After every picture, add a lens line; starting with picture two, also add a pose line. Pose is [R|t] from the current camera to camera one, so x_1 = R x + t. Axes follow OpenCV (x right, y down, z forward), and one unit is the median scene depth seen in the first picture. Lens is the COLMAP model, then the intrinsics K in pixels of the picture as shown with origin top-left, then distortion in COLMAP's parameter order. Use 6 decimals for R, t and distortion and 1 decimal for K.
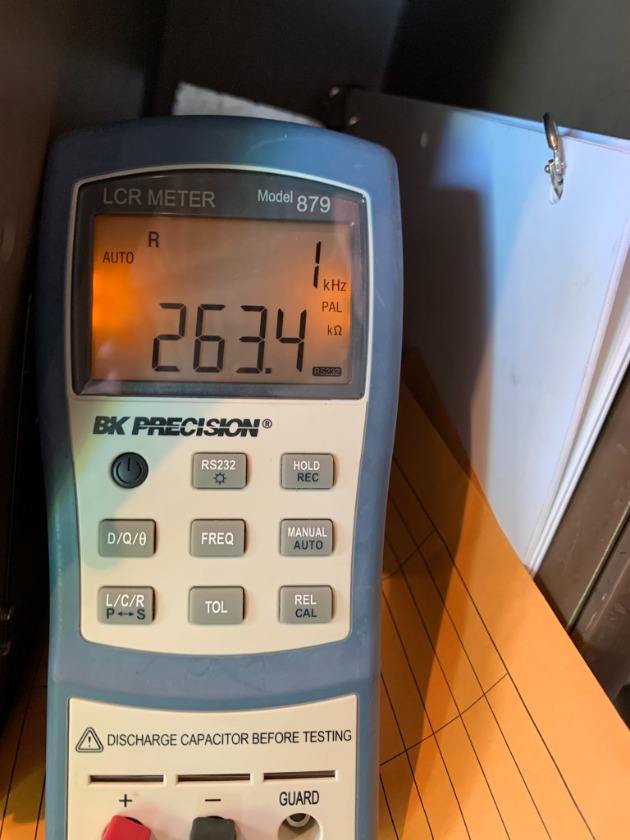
lens RADIAL K [[670.1, 0, 315.0], [0, 670.1, 420.0], [0, 0, 1]] dist [0.054693, -0.146470]
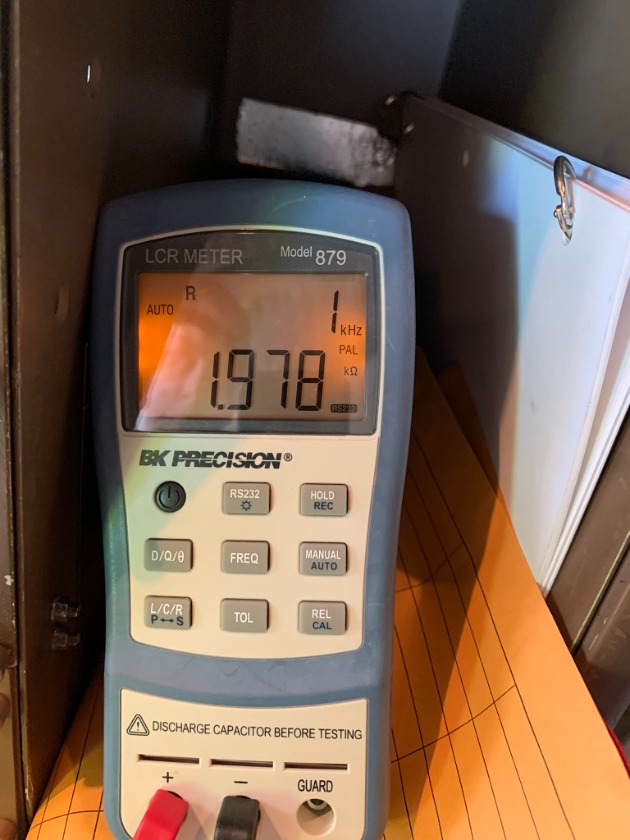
lens RADIAL K [[670.1, 0, 315.0], [0, 670.1, 420.0], [0, 0, 1]] dist [0.054693, -0.146470]
pose [[0.991186, 0.004583, -0.132400, 0.122040], [0.000806, 0.999174, 0.040617, -0.102778], [0.132477, -0.040366, 0.990364, -0.104379]]
